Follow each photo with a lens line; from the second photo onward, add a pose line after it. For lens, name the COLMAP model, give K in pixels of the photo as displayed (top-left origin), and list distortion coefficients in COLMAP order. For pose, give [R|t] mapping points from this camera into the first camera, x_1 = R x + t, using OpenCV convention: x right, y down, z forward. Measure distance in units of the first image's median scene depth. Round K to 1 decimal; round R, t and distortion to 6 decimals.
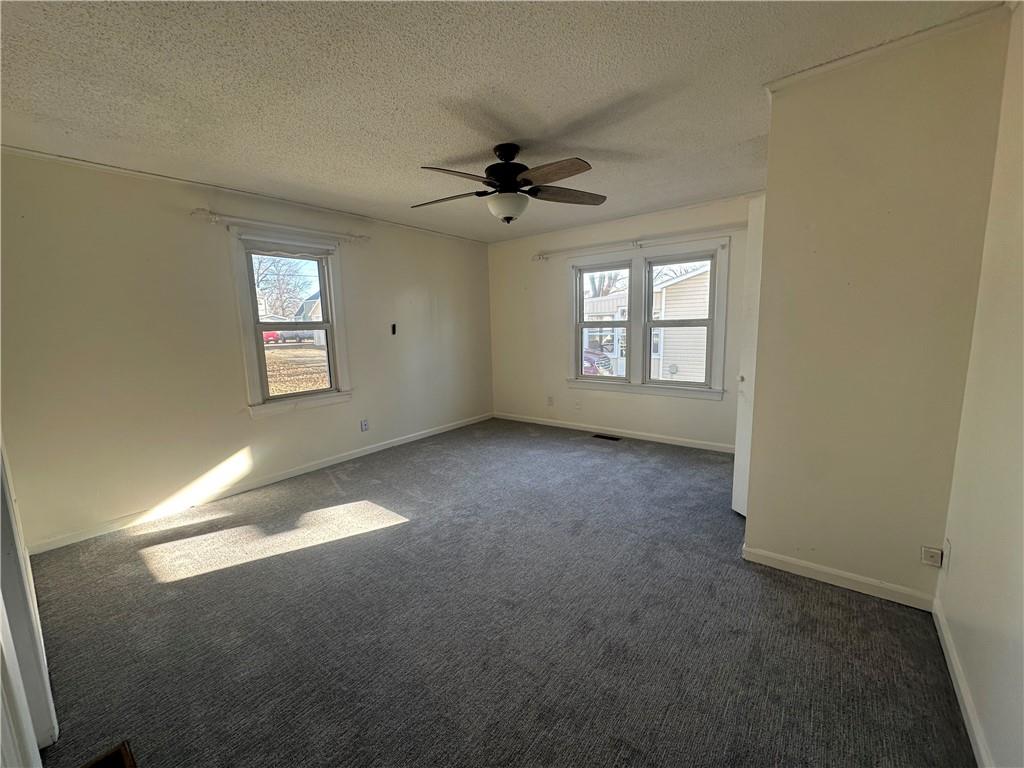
lens RADIAL K [[406.1, 0, 511.2], [0, 406.1, 383.3], [0, 0, 1]] dist [0.001543, -0.000600]
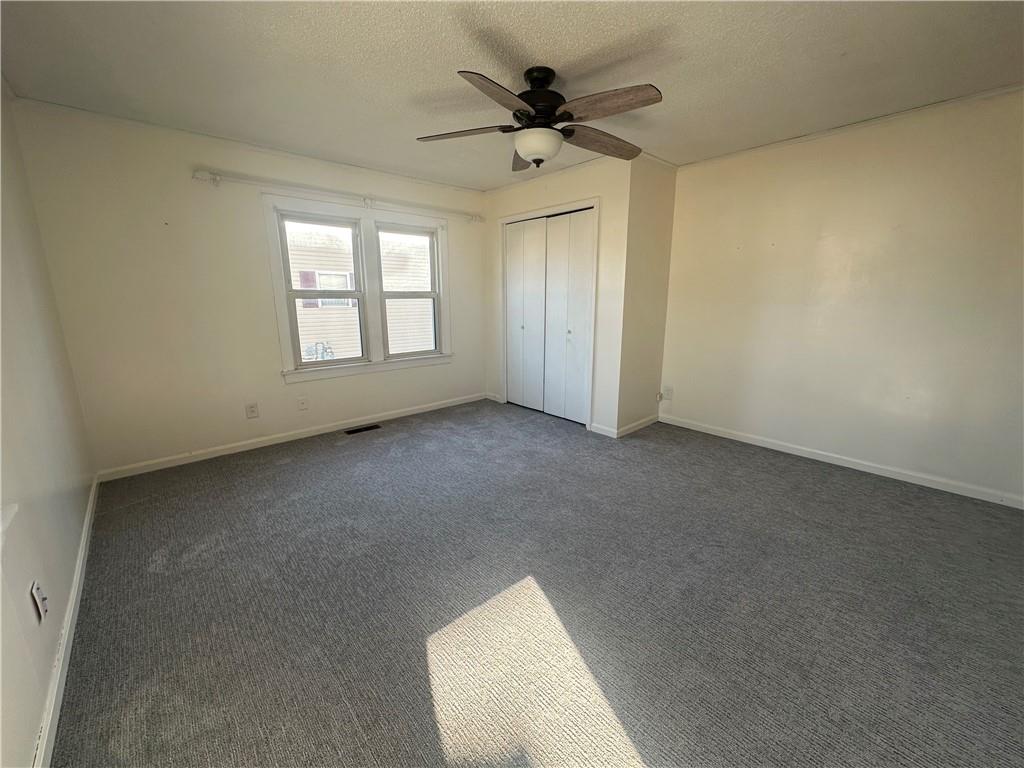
lens RADIAL K [[406.1, 0, 511.2], [0, 406.1, 383.3], [0, 0, 1]] dist [0.001543, -0.000600]
pose [[0.175759, -0.183500, 0.967180, -0.568670], [0.141096, 0.977026, 0.159728, -0.058043], [-0.974269, 0.108392, 0.197612, 0.576997]]
